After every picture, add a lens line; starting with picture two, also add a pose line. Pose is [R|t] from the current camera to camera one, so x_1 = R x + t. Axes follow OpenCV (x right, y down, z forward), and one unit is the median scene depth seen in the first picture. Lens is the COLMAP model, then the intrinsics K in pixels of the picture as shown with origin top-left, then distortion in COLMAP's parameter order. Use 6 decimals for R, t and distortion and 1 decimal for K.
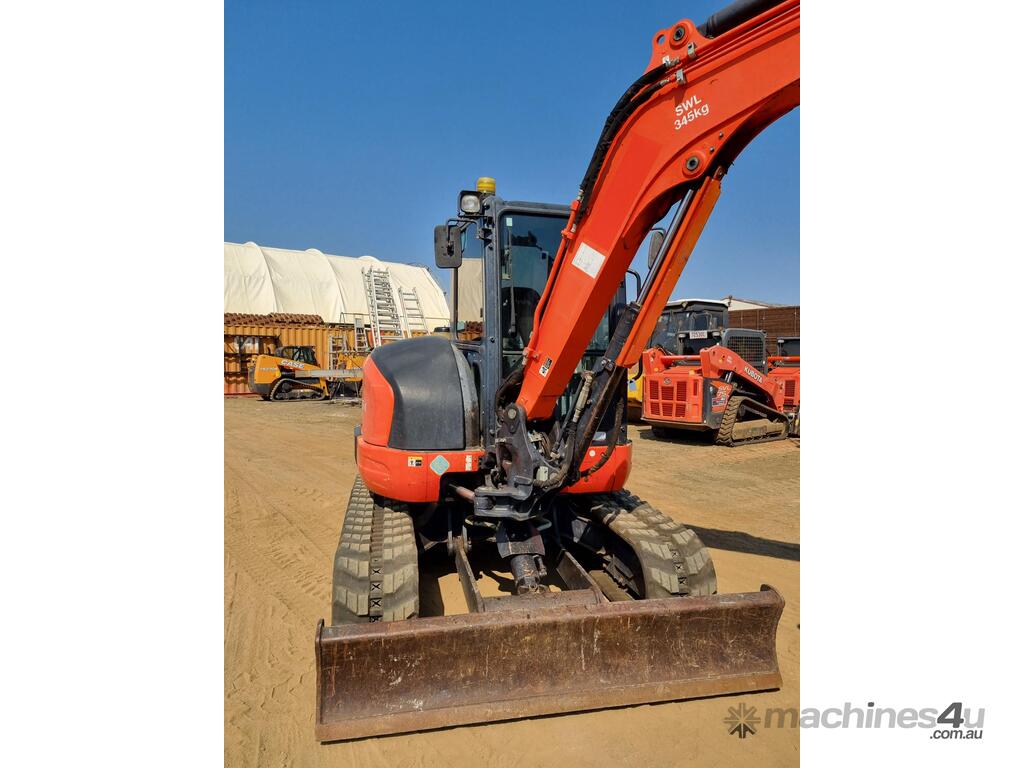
lens RADIAL K [[568.1, 0, 512.0], [0, 568.1, 384.0], [0, 0, 1]] dist [0.003619, 0.000768]
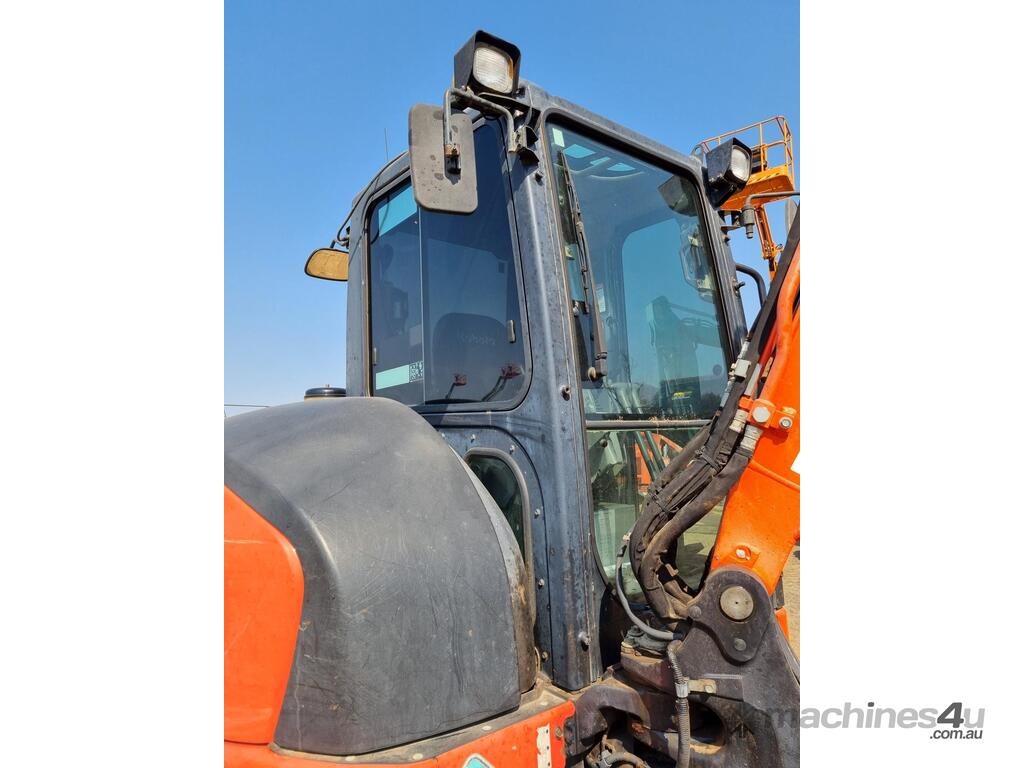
lens RADIAL K [[568.1, 0, 512.0], [0, 568.1, 384.0], [0, 0, 1]] dist [0.003619, 0.000768]
pose [[0.924309, -0.000898, 0.381643, -0.225851], [0.060110, 0.987859, -0.143256, -0.029803], [-0.376881, 0.155353, 0.913141, 0.670921]]
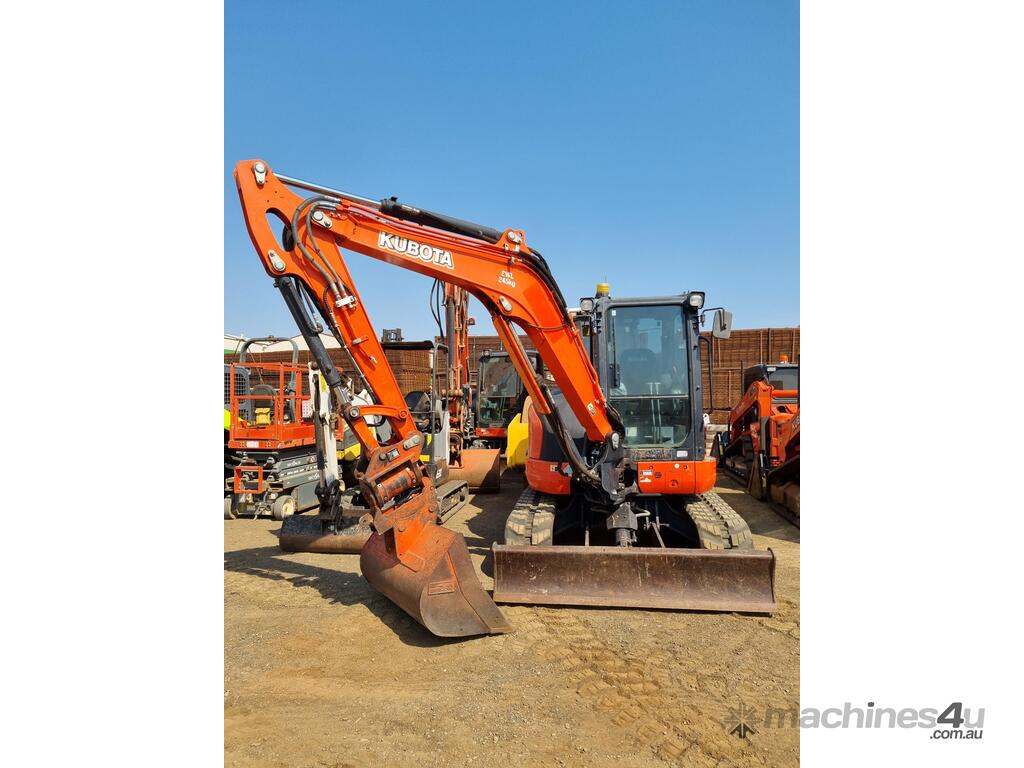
lens RADIAL K [[568.1, 0, 512.0], [0, 568.1, 384.0], [0, 0, 1]] dist [0.003619, 0.000768]
pose [[0.937886, -0.043970, -0.344146, 0.272273], [0.023287, 0.997678, -0.064006, -0.002889], [0.346162, 0.052017, 0.936732, -0.552924]]
